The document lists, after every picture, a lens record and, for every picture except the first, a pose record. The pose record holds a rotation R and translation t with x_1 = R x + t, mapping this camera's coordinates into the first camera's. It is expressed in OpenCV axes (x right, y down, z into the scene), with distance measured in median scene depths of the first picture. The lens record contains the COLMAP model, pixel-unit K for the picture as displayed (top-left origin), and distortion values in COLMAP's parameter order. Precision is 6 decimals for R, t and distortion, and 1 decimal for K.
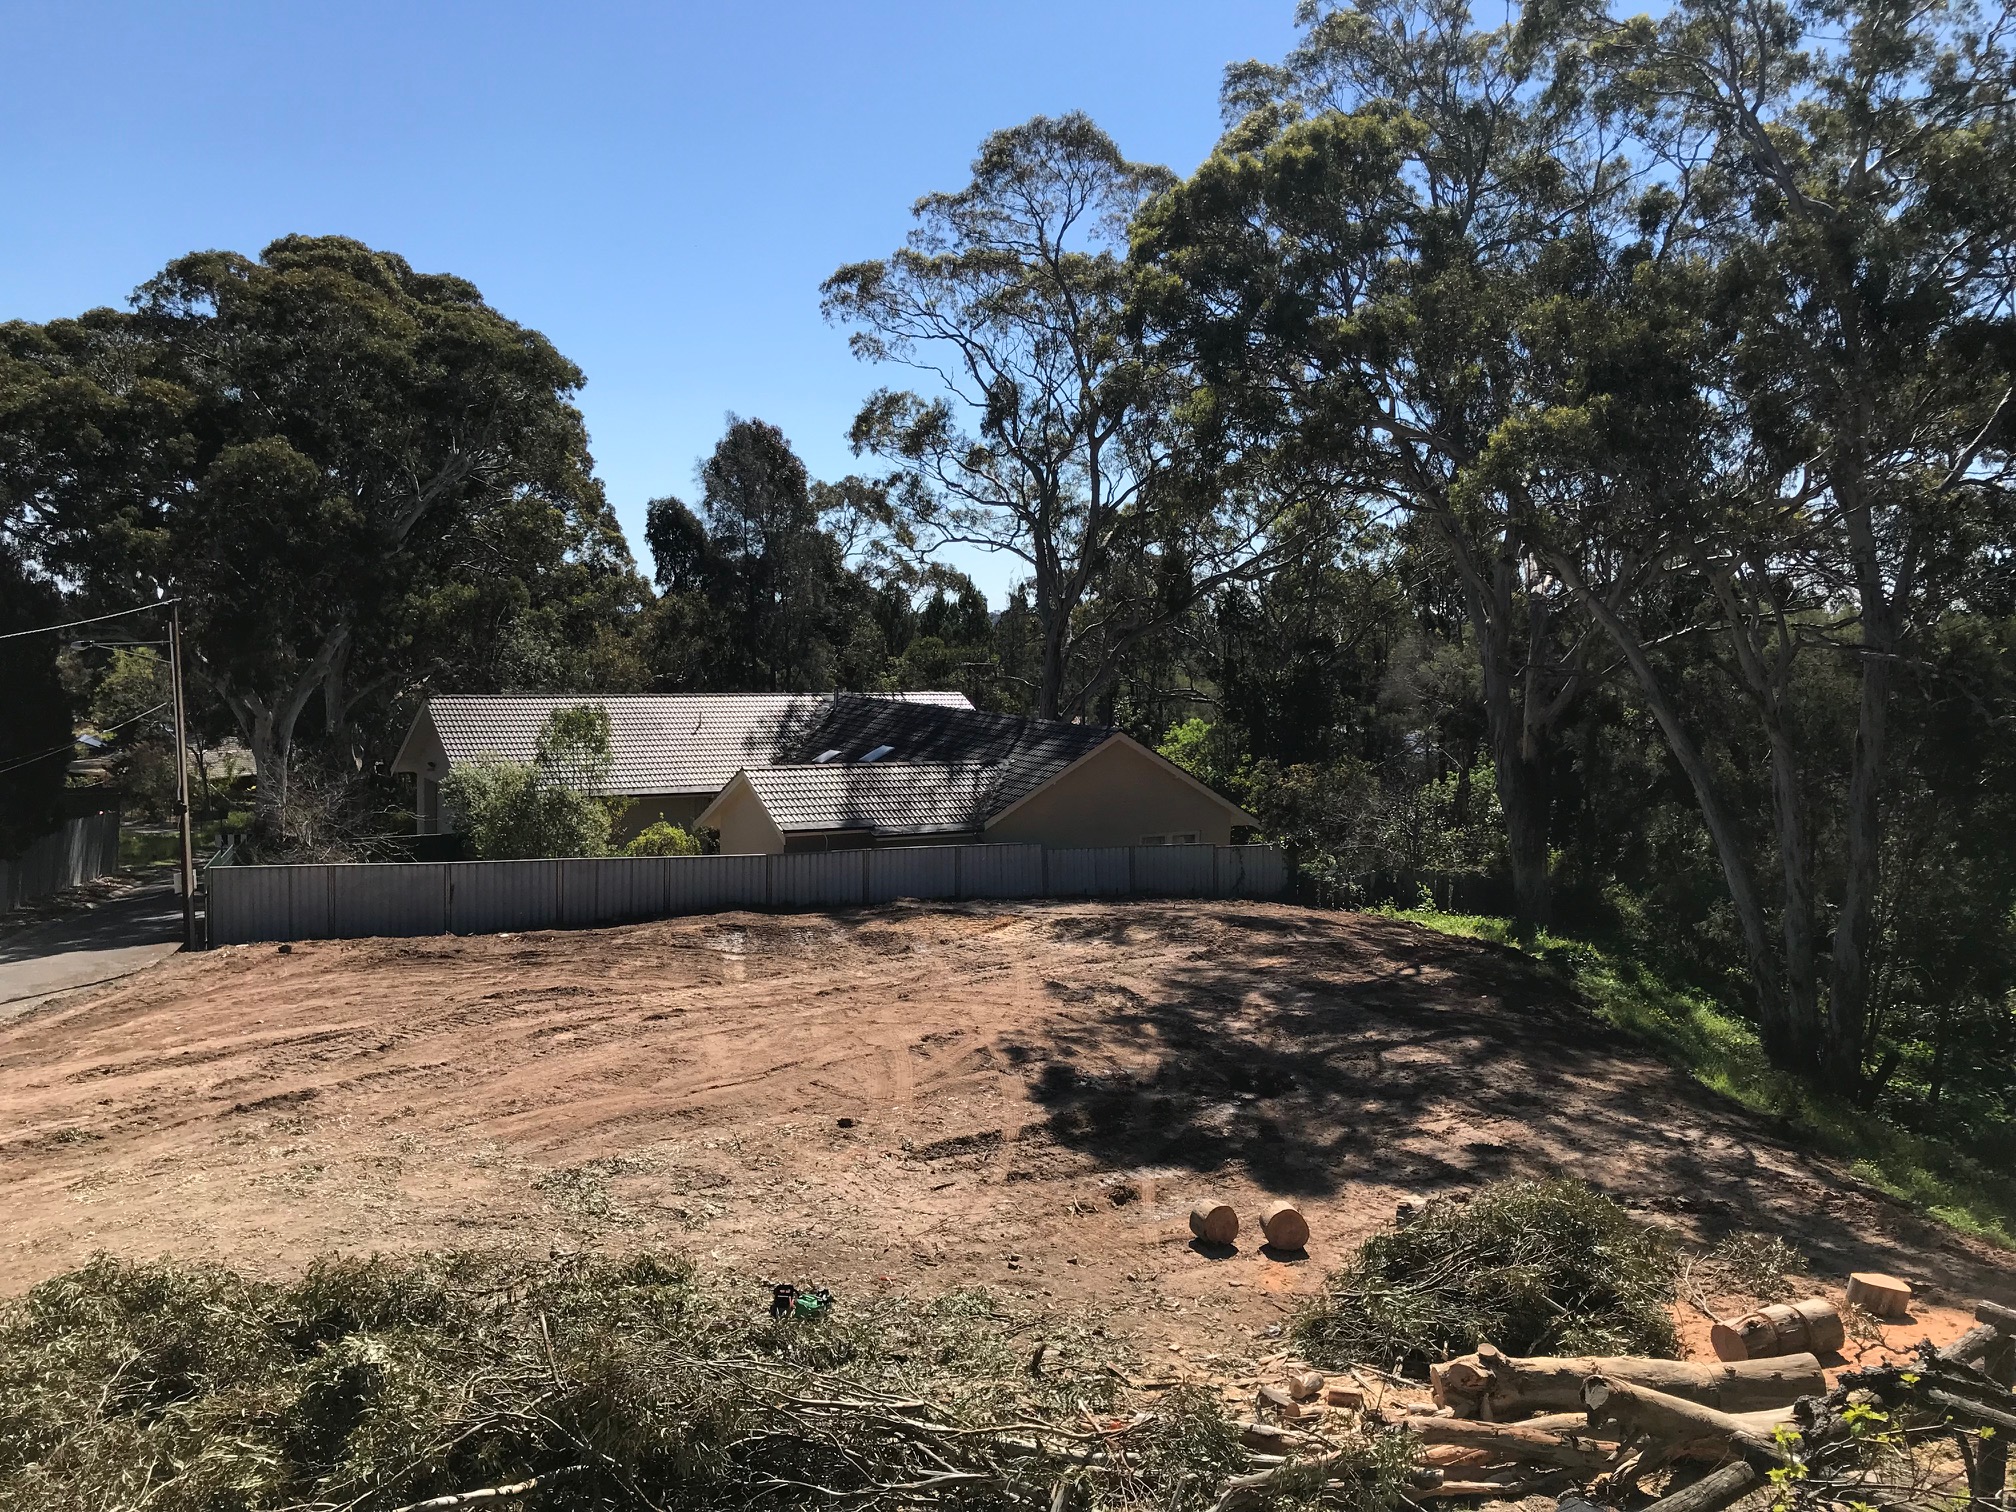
lens RADIAL K [[1670.0, 0, 1012.3], [0, 1670.0, 664.5], [0, 0, 1]] dist [0.059528, -0.043375]
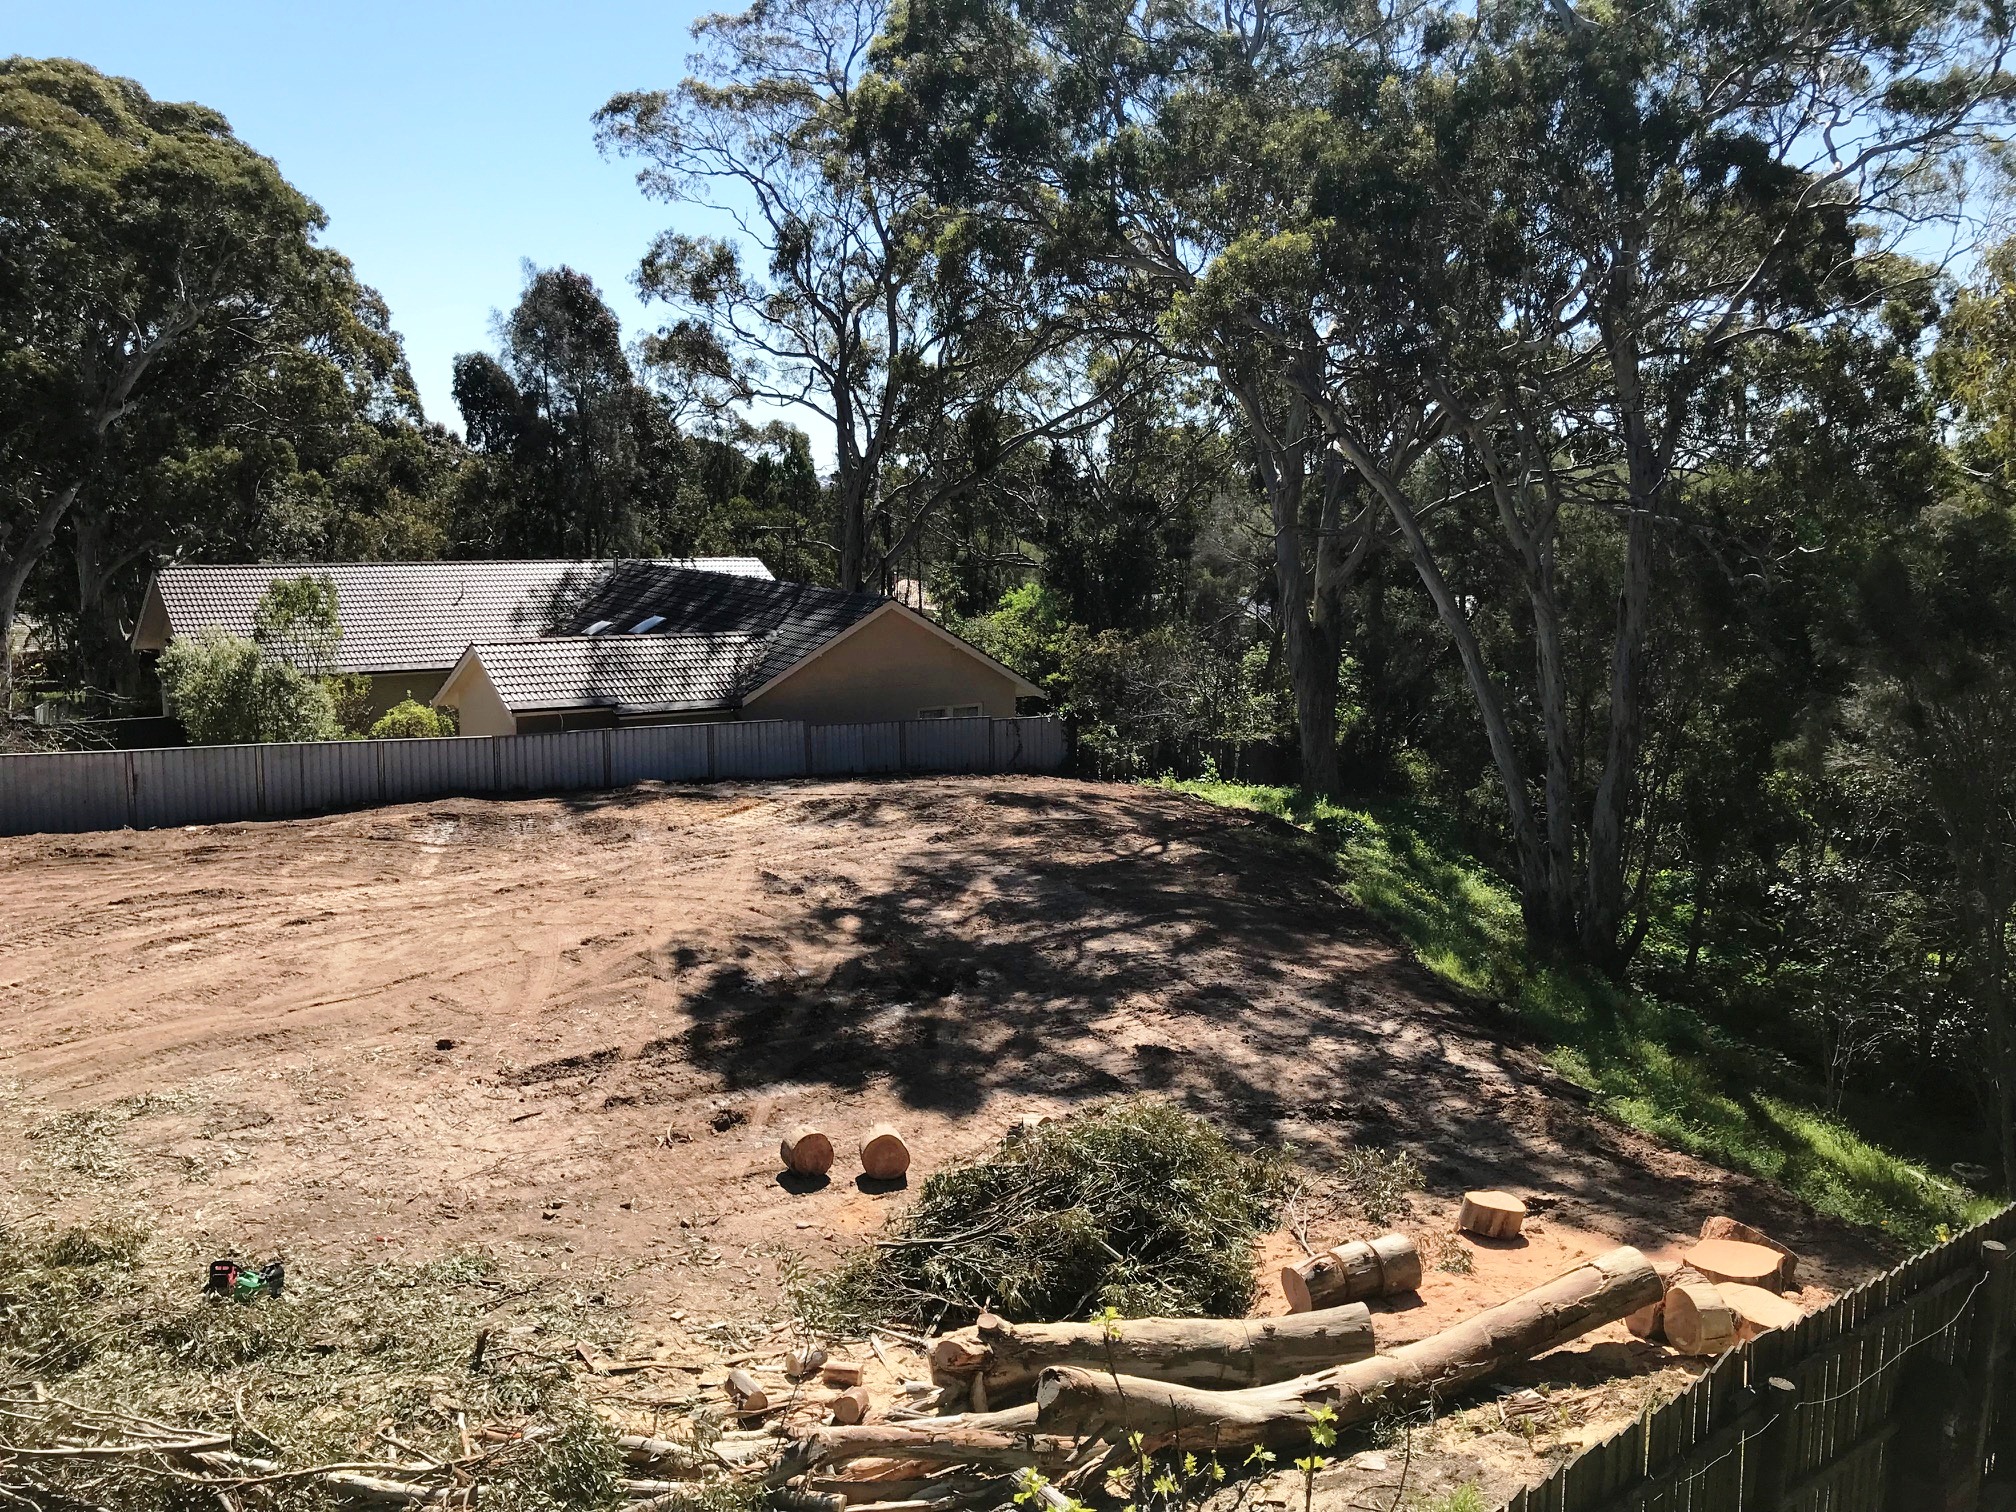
lens RADIAL K [[1670.0, 0, 1012.3], [0, 1670.0, 664.5], [0, 0, 1]] dist [0.059528, -0.043375]
pose [[0.998463, -0.012919, 0.053899, 0.098714], [0.008473, 0.996603, 0.081913, 0.000037], [-0.054774, -0.081330, 0.995181, 0.065787]]
